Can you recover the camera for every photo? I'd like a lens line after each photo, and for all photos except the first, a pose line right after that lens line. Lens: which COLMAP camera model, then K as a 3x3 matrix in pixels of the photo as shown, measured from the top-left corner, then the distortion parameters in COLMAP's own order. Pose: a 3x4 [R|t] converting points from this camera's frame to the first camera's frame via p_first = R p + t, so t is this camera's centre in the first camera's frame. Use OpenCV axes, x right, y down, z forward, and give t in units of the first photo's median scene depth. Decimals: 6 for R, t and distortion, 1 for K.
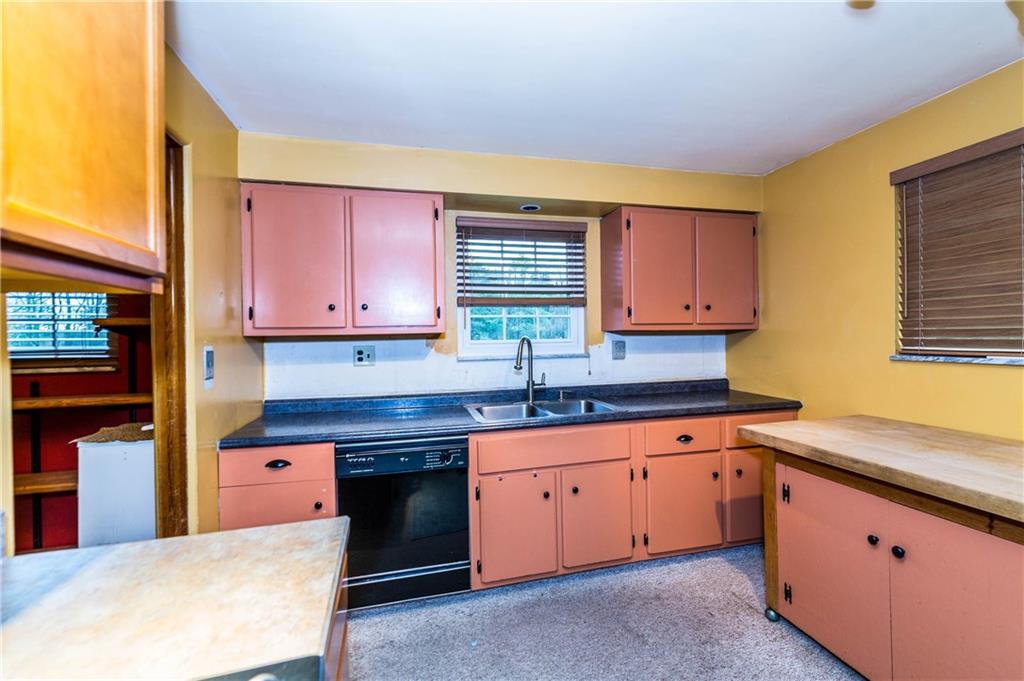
lens RADIAL K [[442.5, 0, 516.9], [0, 442.5, 336.8], [0, 0, 1]] dist [0.001645, -0.000337]
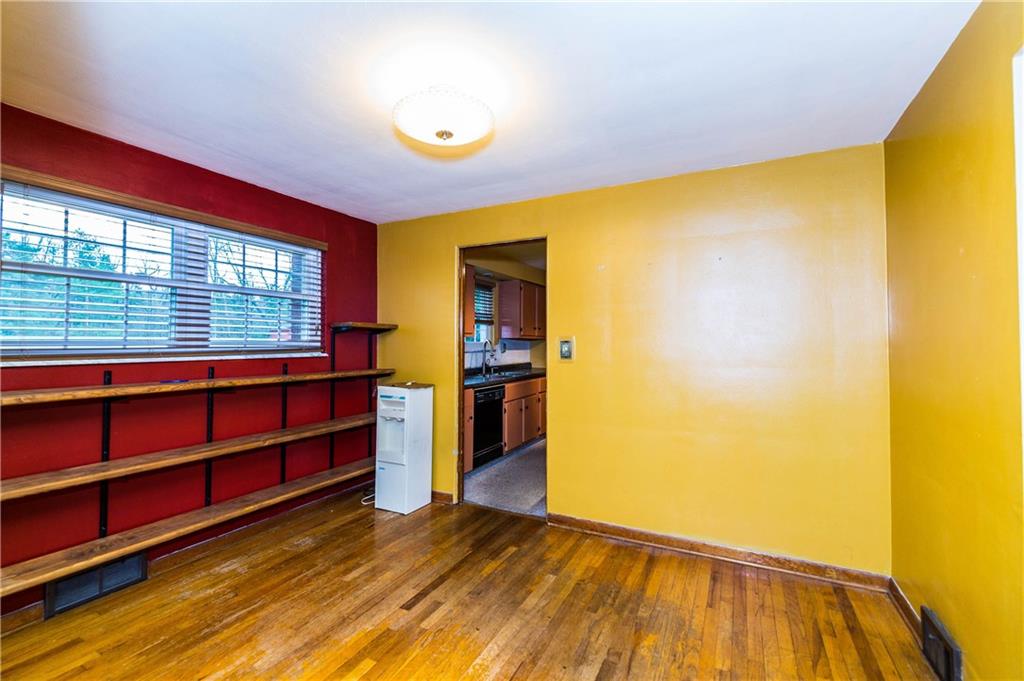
lens RADIAL K [[442.5, 0, 509.2], [0, 442.5, 328.0], [0, 0, 1]] dist [0.001645, -0.000337]
pose [[0.671818, 0.046176, 0.739275, -1.416652], [-0.022422, 0.998865, -0.042014, 0.027322], [-0.740376, 0.011650, 0.672092, -0.412616]]
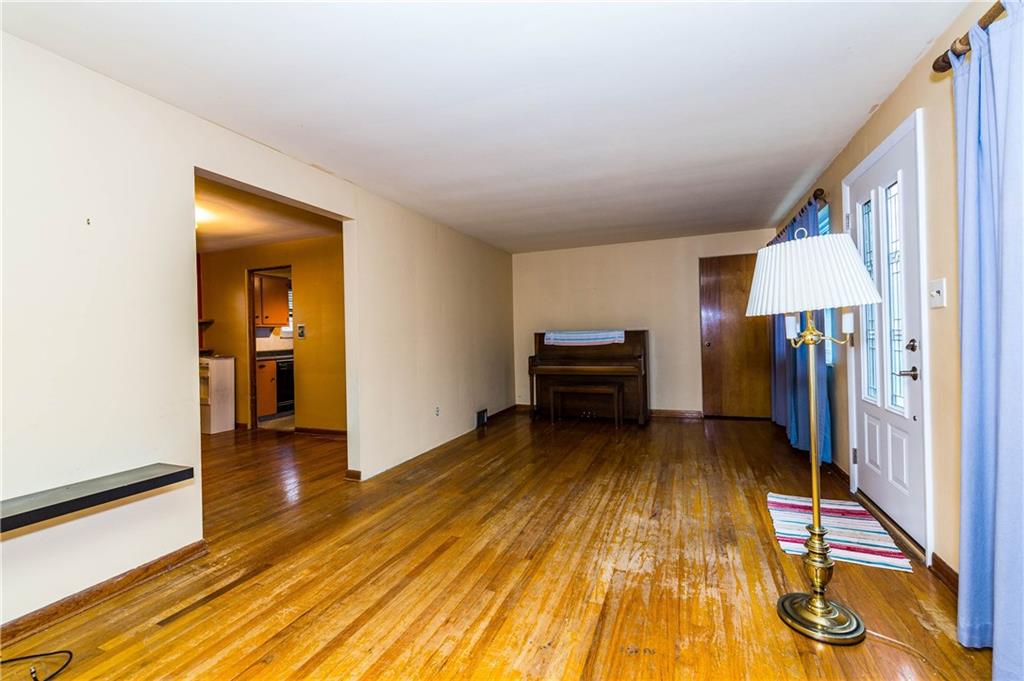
lens RADIAL K [[442.5, 0, 506.6], [0, 442.5, 334.0], [0, 0, 1]] dist [0.001645, -0.000337]
pose [[0.601956, 0.006929, 0.798500, -1.486705], [0.007193, 0.999875, -0.014099, 0.081550], [-0.798497, 0.014230, 0.601830, -1.711862]]
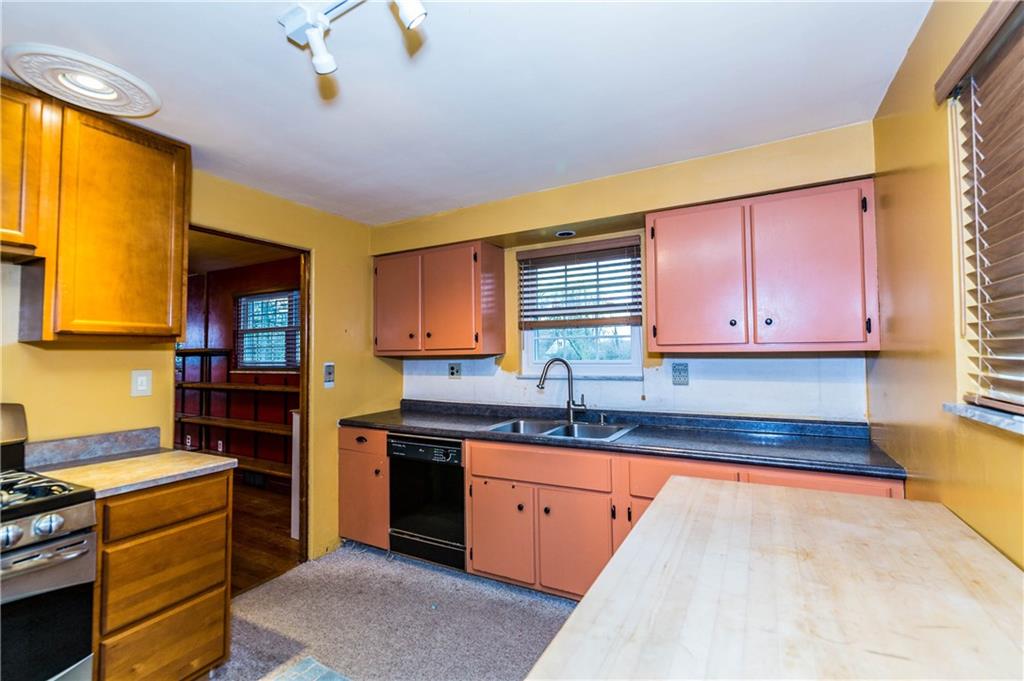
lens RADIAL K [[442.5, 0, 516.0], [0, 442.5, 336.2], [0, 0, 1]] dist [0.001645, -0.000337]
pose [[0.728939, -0.018828, -0.684320, 0.680405], [-0.000589, 0.999604, -0.028130, -0.022520], [0.684578, 0.020909, 0.728639, 0.173705]]
